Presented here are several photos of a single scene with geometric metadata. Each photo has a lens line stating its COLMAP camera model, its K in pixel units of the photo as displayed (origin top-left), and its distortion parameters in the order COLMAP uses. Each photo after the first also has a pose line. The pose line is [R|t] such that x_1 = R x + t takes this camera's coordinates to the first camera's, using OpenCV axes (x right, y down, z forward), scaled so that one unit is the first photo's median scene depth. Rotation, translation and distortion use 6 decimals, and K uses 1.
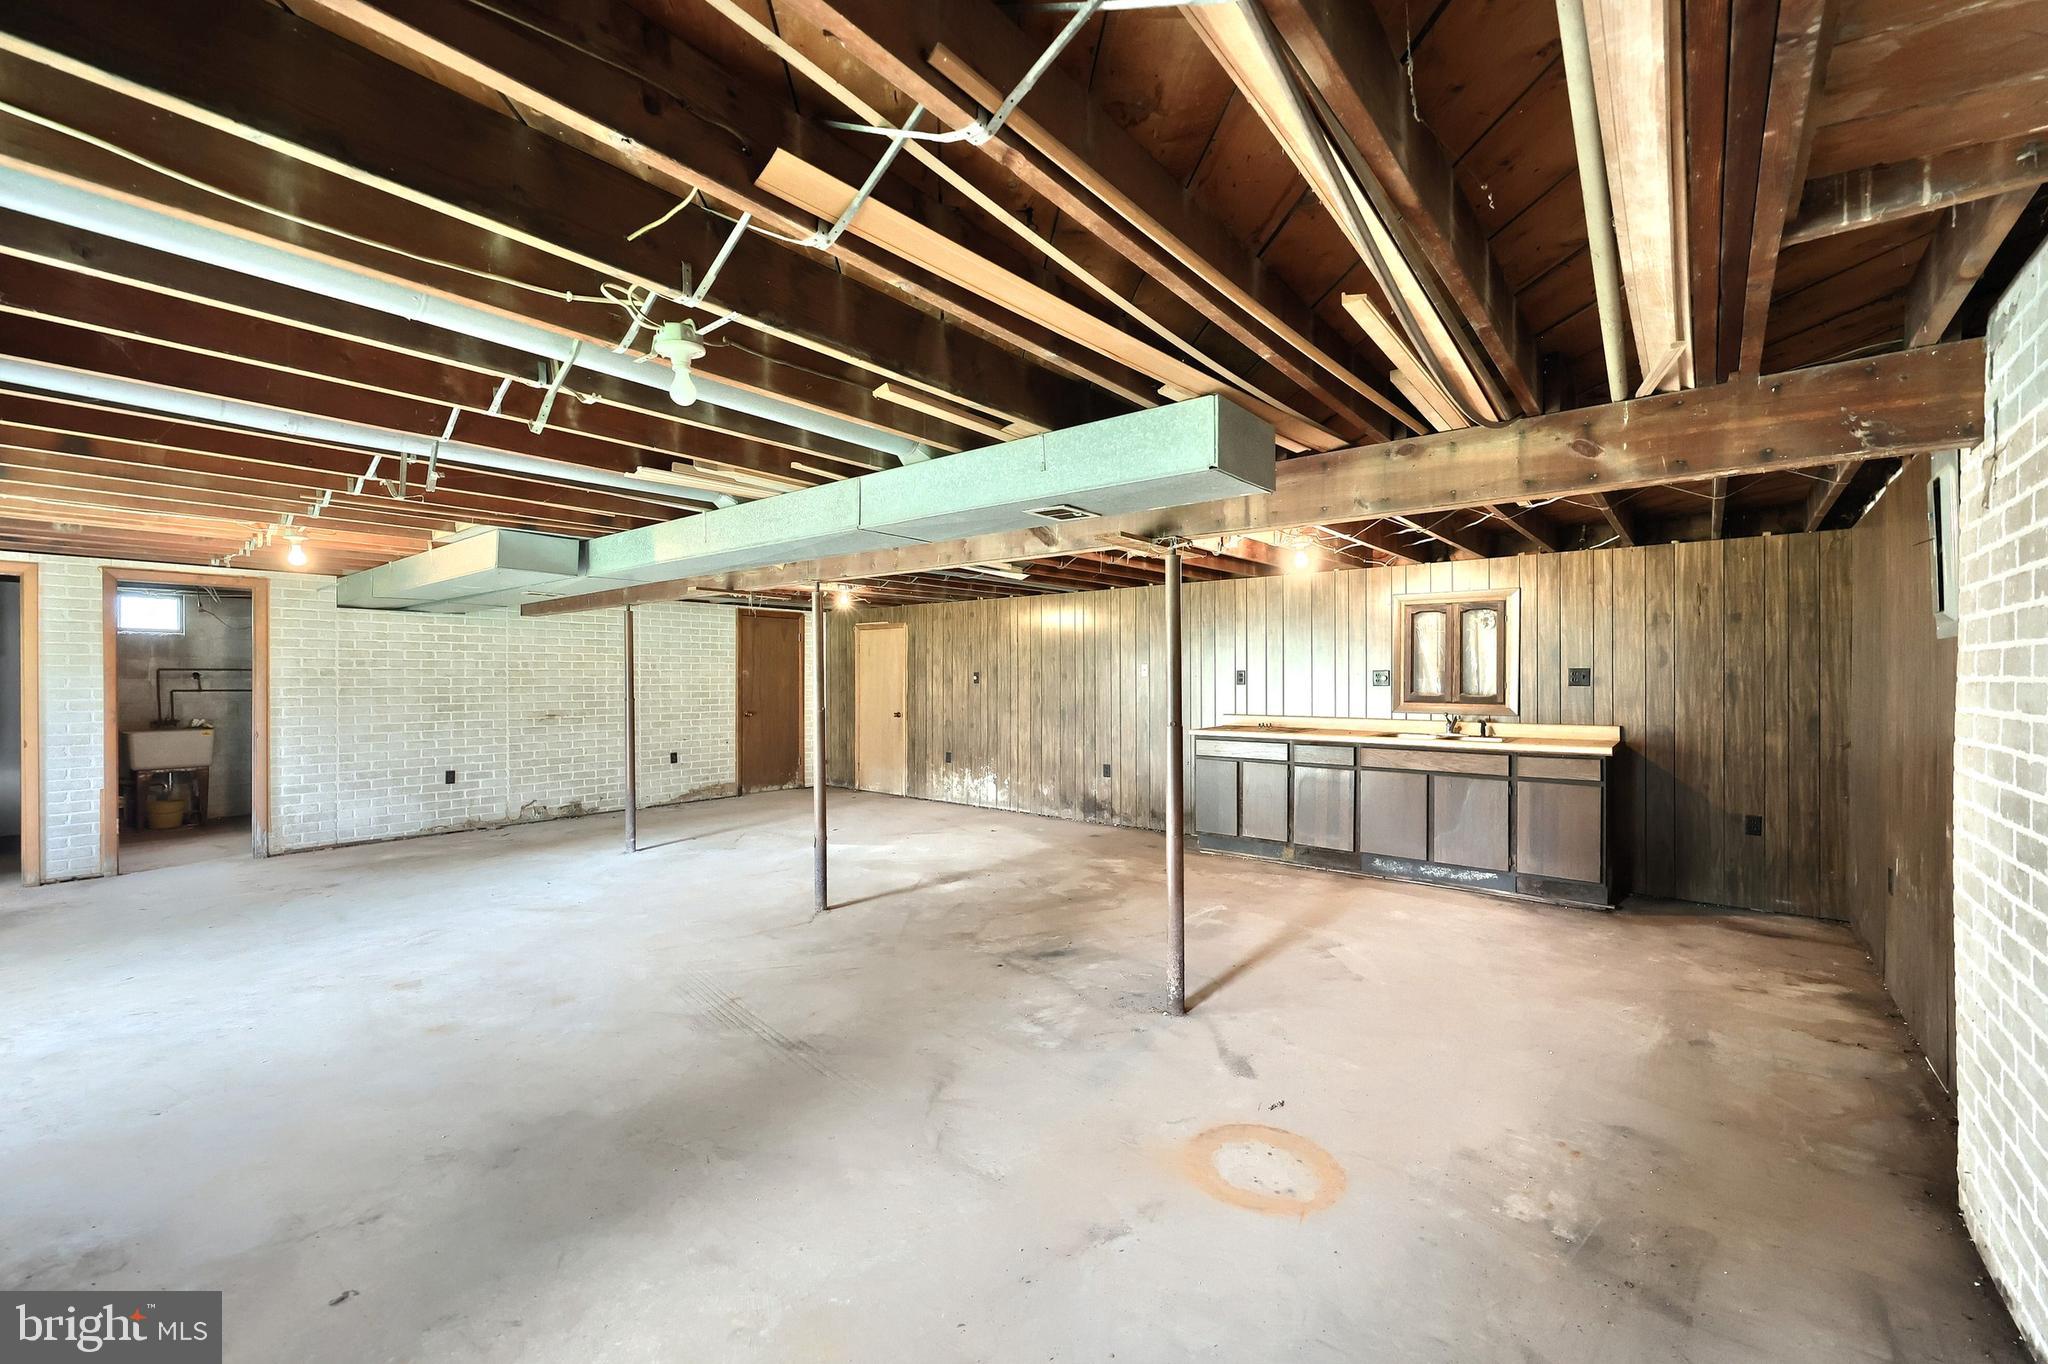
lens RADIAL K [[834.8, 0, 1014.1], [0, 834.8, 677.4], [0, 0, 1]] dist [-0.001838, -0.000897]
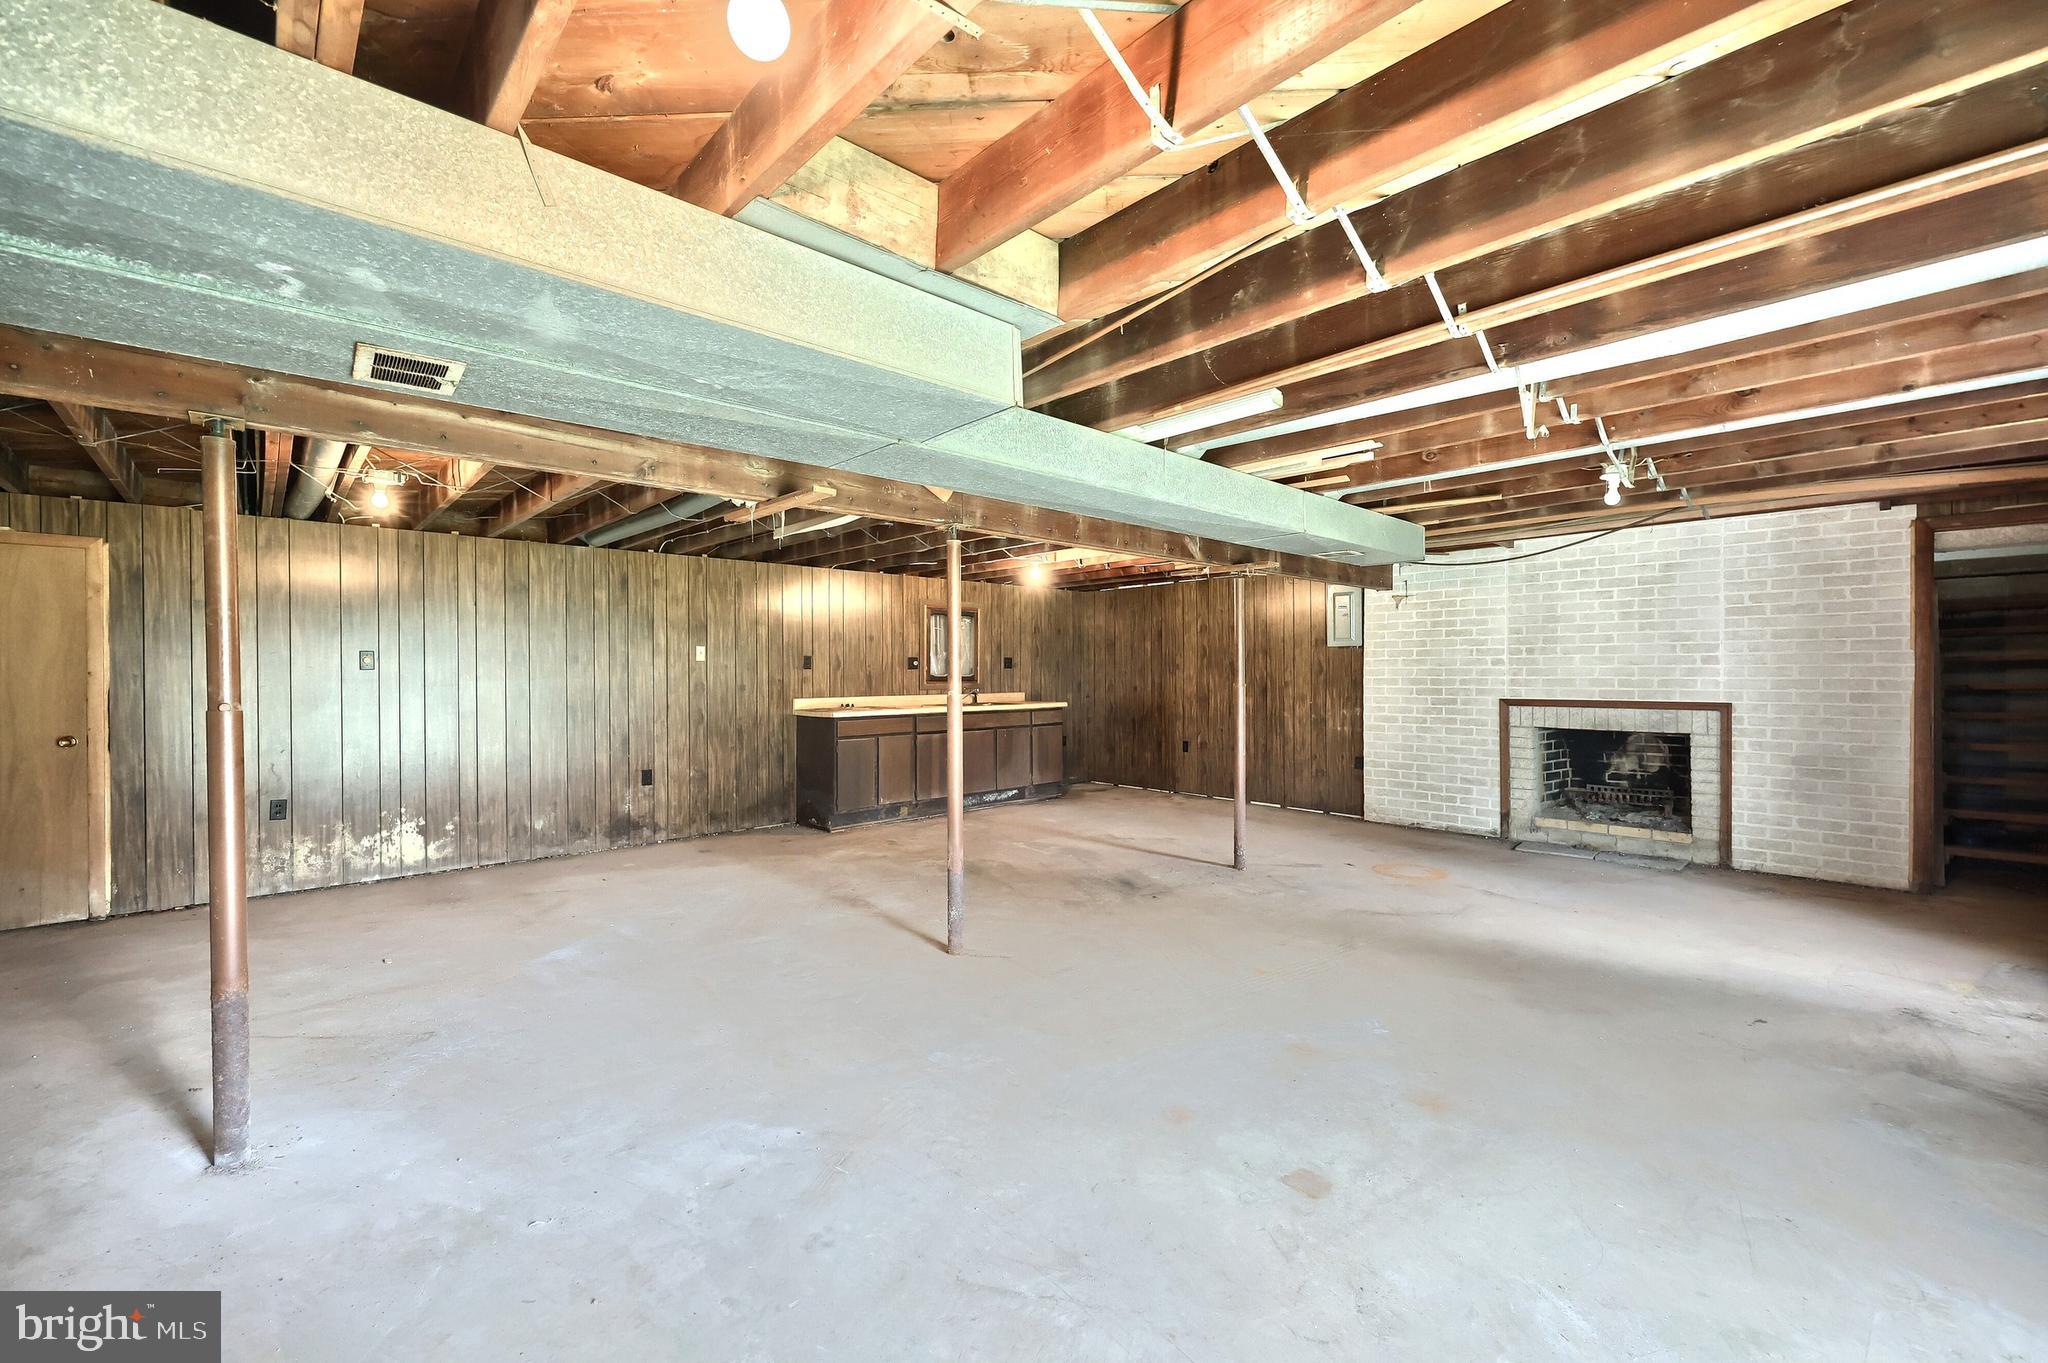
lens RADIAL K [[834.8, 0, 1017.0], [0, 834.8, 679.3], [0, 0, 1]] dist [-0.001838, -0.000897]
pose [[0.118094, -0.007828, 0.992972, -0.929570], [0.004655, 0.999962, 0.007330, 0.020002], [-0.992992, 0.003756, 0.118126, 0.804984]]
